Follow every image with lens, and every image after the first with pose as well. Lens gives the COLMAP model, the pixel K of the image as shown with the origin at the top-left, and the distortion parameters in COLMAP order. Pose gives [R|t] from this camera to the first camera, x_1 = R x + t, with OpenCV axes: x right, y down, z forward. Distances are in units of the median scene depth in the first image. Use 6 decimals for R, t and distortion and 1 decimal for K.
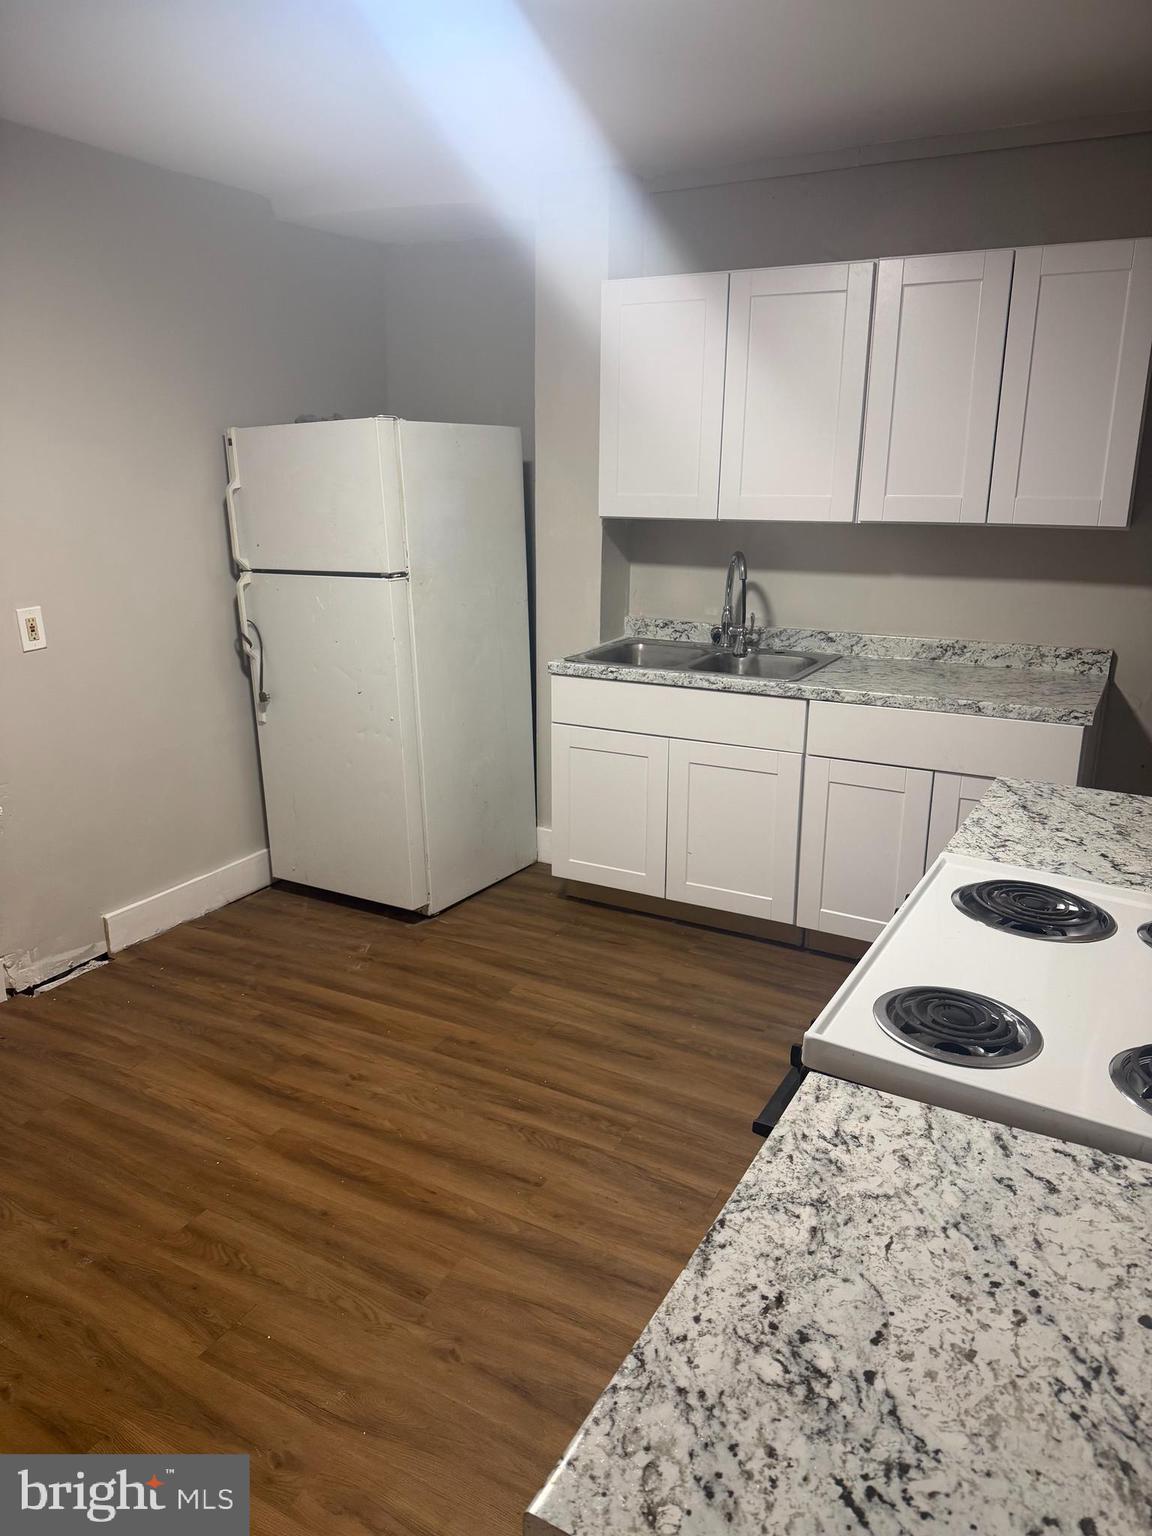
lens RADIAL K [[1087.2, 0, 579.9], [0, 1087.2, 759.2], [0, 0, 1]] dist [0.038508, -0.036303]
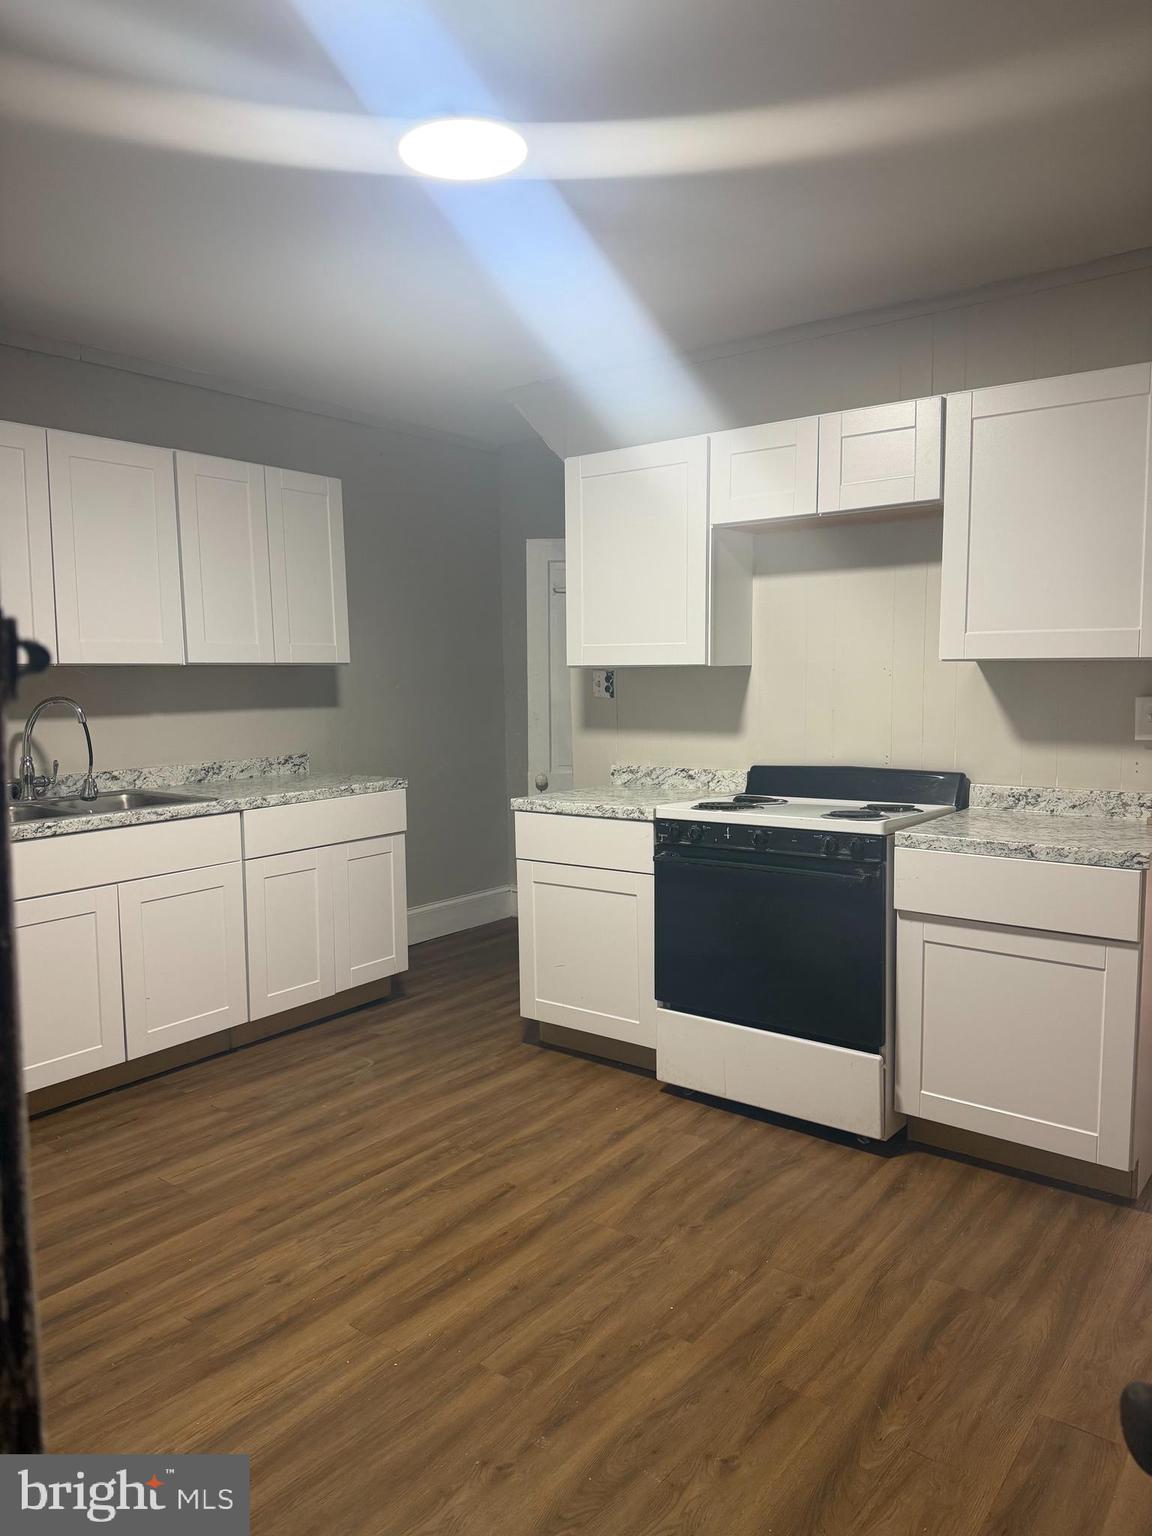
lens RADIAL K [[1087.2, 0, 572.9], [0, 1087.2, 772.4], [0, 0, 1]] dist [0.038508, -0.036303]
pose [[0.150426, -0.094498, 0.984095, -0.882438], [0.273703, 0.960493, 0.050394, -0.058440], [-0.949978, 0.261769, 0.170348, 0.491359]]
